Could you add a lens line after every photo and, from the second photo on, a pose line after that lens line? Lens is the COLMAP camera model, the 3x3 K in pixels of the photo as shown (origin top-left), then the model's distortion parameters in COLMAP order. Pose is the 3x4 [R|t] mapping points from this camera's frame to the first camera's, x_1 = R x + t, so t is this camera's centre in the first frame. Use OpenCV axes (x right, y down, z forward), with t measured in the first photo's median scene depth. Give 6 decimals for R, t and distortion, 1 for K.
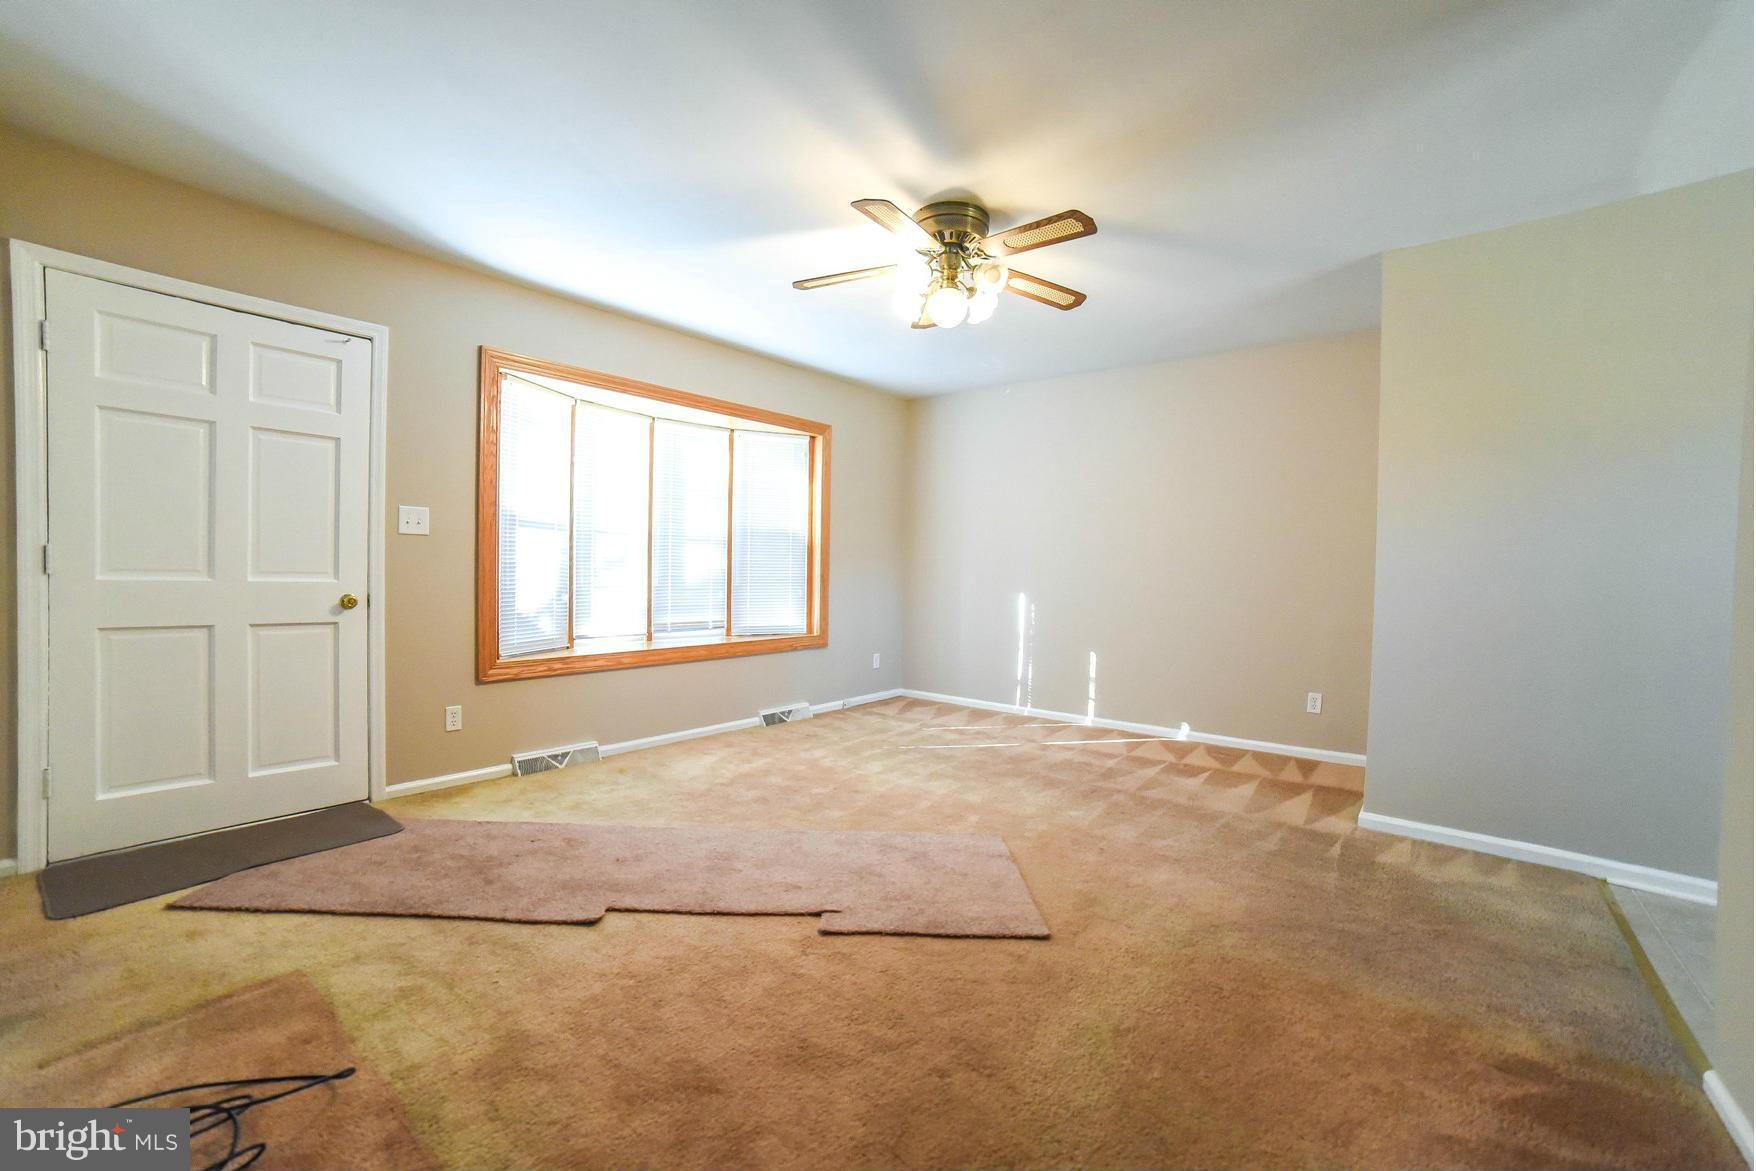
lens RADIAL K [[723.4, 0, 870.1], [0, 723.4, 586.6], [0, 0, 1]] dist [-0.086147, 0.038673]
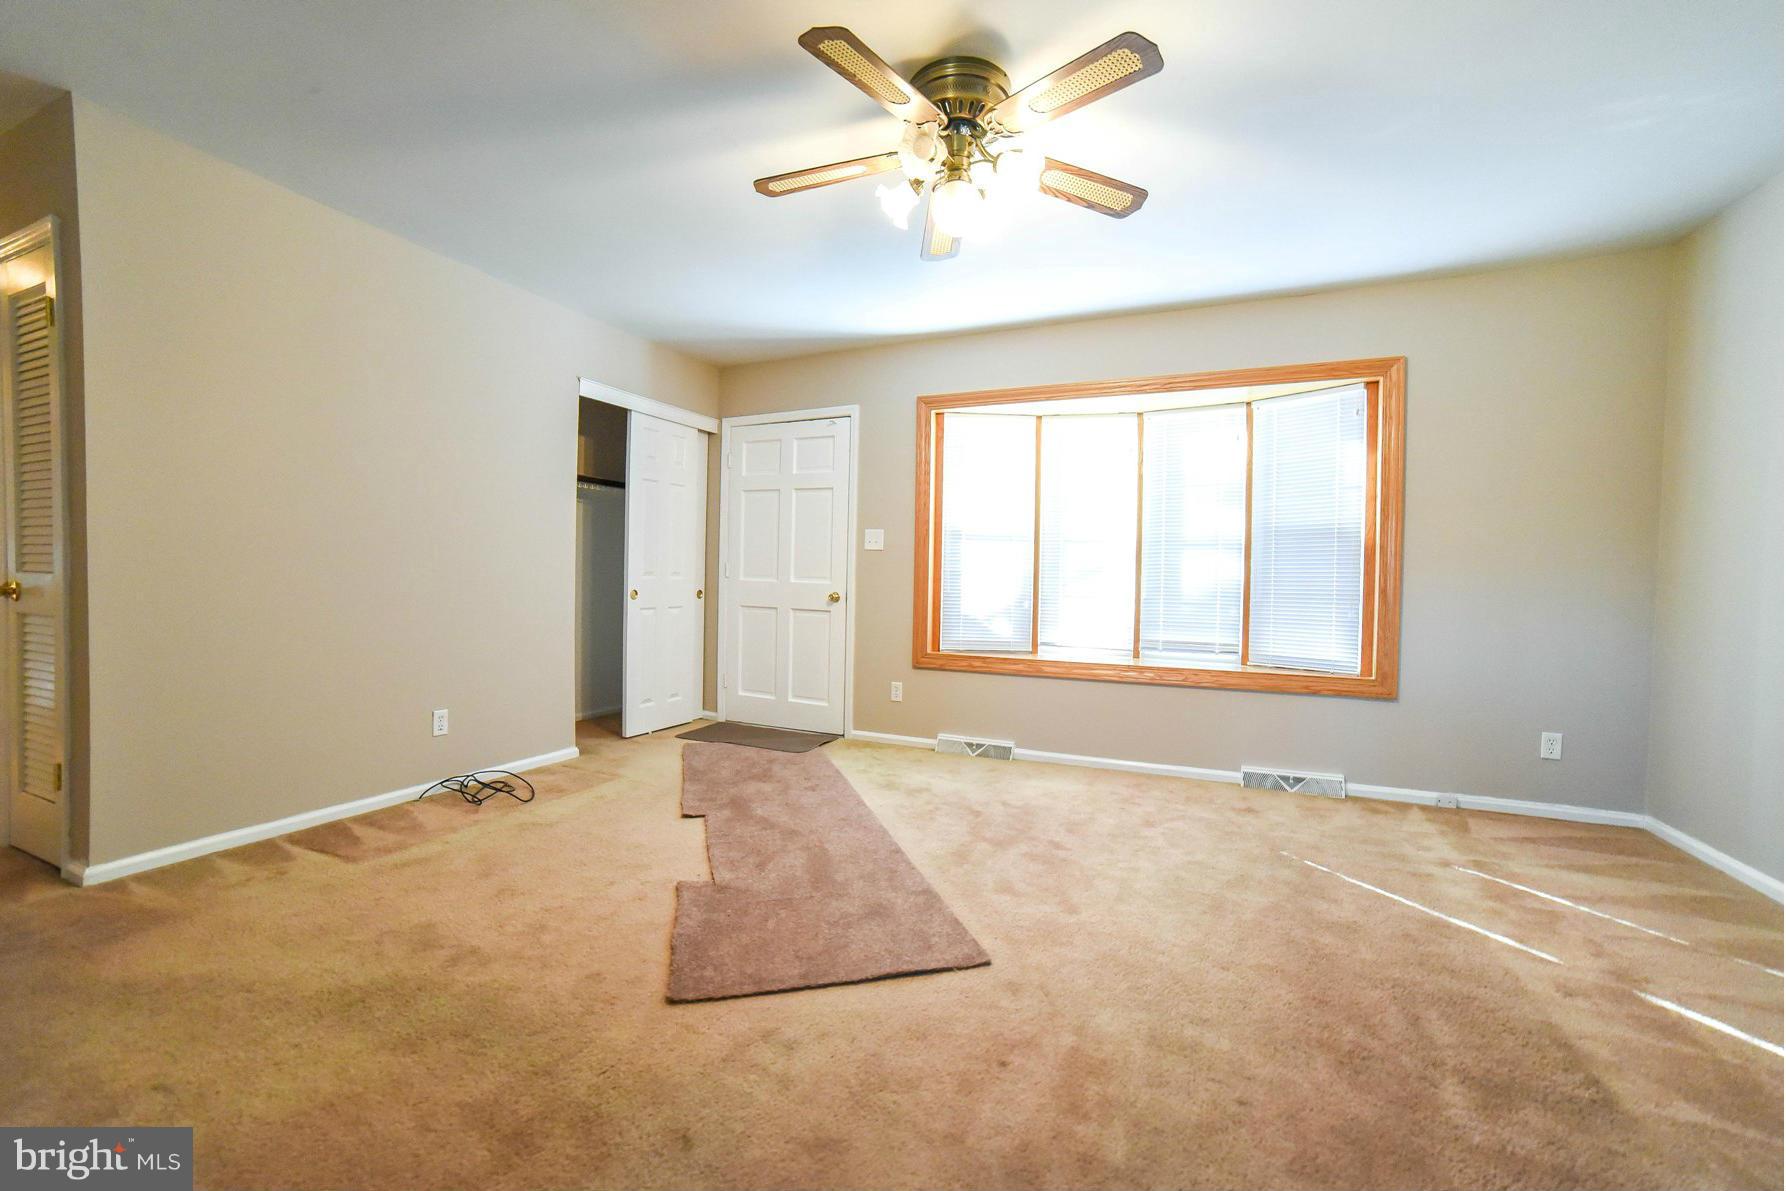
lens RADIAL K [[722.7, 0, 882.0], [0, 722.7, 599.4], [0, 0, 1]] dist [-0.084222, 0.030156]
pose [[0.253288, 0.016262, -0.967254, 0.503346], [-0.038250, 0.999245, 0.006783, 0.007819], [0.966634, 0.035280, 0.253719, 0.469865]]
